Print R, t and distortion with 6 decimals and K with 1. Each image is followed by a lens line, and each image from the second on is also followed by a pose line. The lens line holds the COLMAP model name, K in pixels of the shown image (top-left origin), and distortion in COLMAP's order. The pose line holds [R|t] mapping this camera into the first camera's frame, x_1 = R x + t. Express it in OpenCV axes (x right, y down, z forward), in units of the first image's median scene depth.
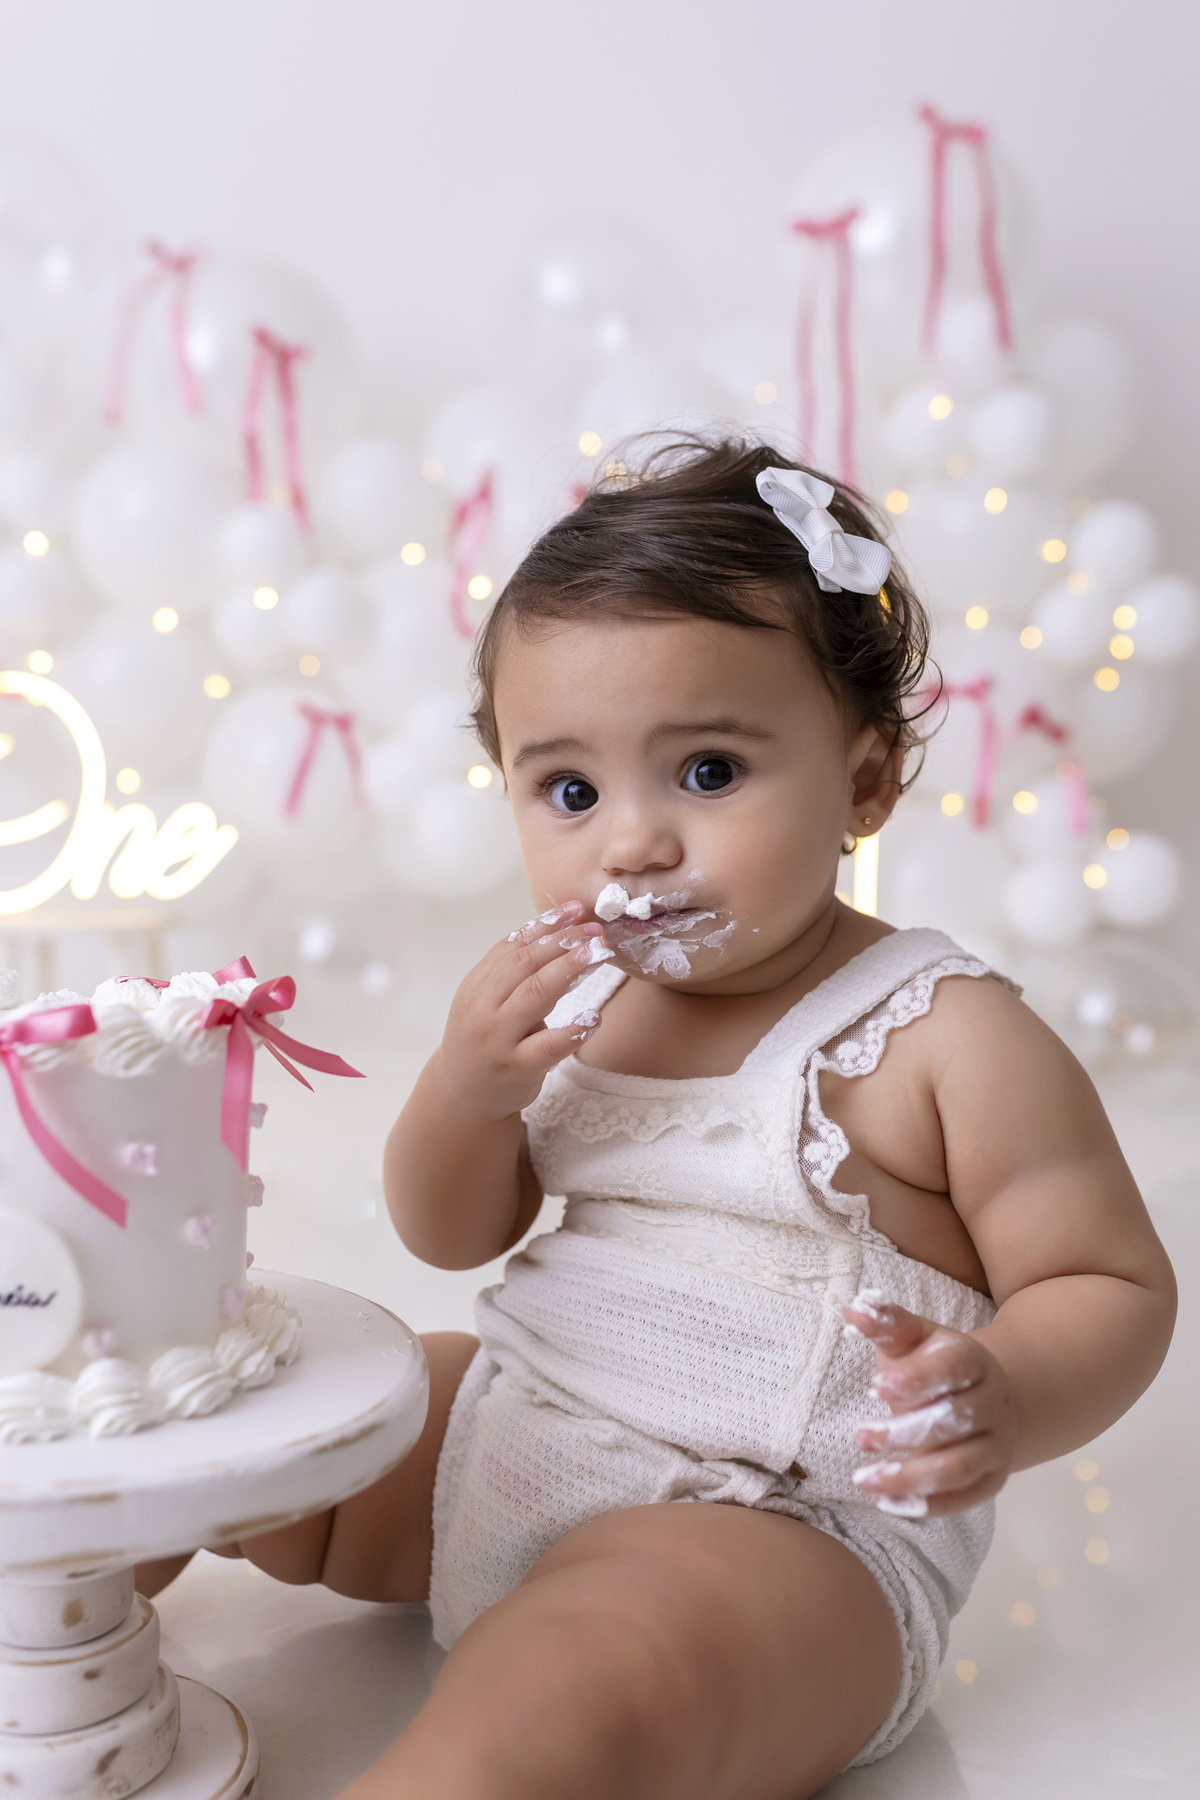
lens RADIAL K [[1654.1, 0, 596.4], [0, 1654.1, 901.0], [0, 0, 1]] dist [0.008810, 0.000000]
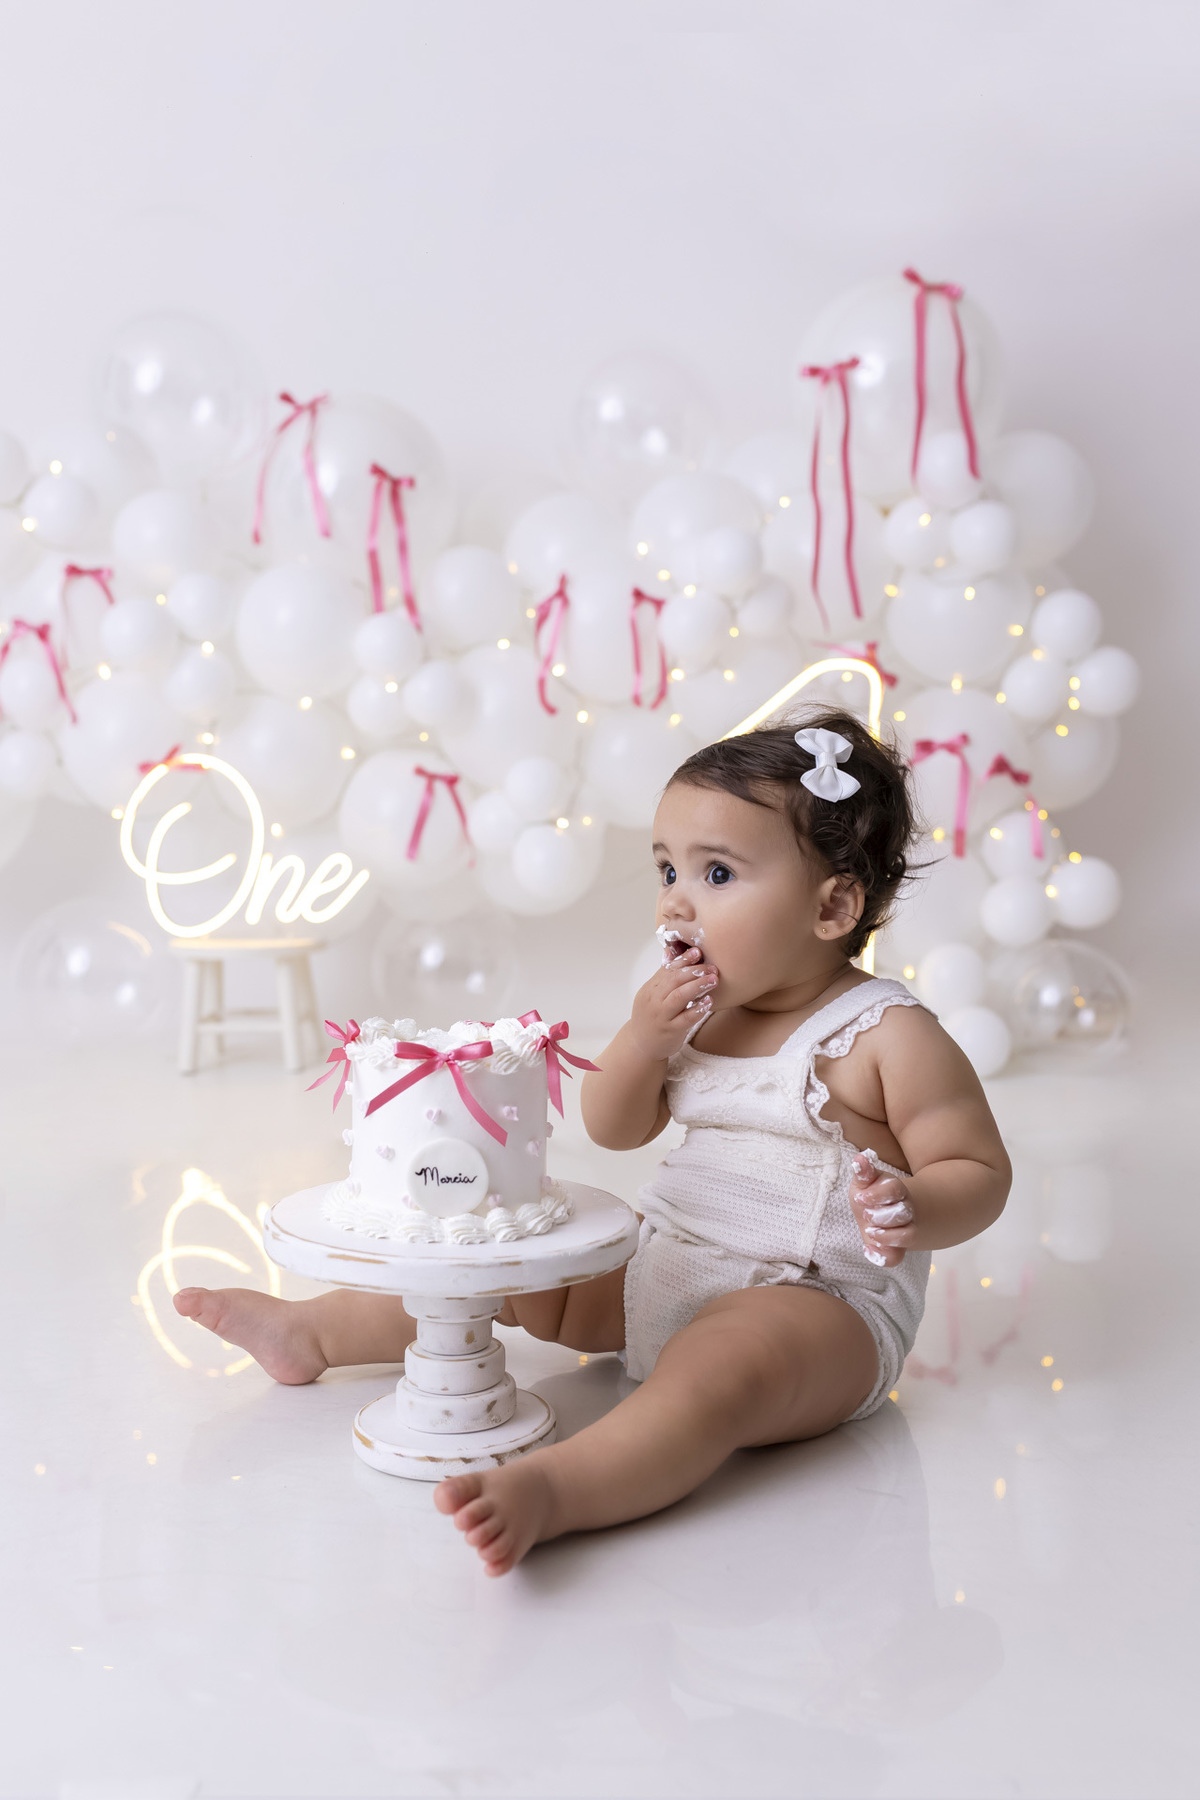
lens RADIAL K [[1654.1, 0, 585.0], [0, 1654.1, 1004.3], [0, 0, 1]] dist [0.008810, 0.000000]
pose [[0.999643, -0.022581, -0.014305, -0.038124], [0.023641, 0.996602, 0.078899, -0.036667], [0.012474, -0.079209, 0.996780, -0.272463]]
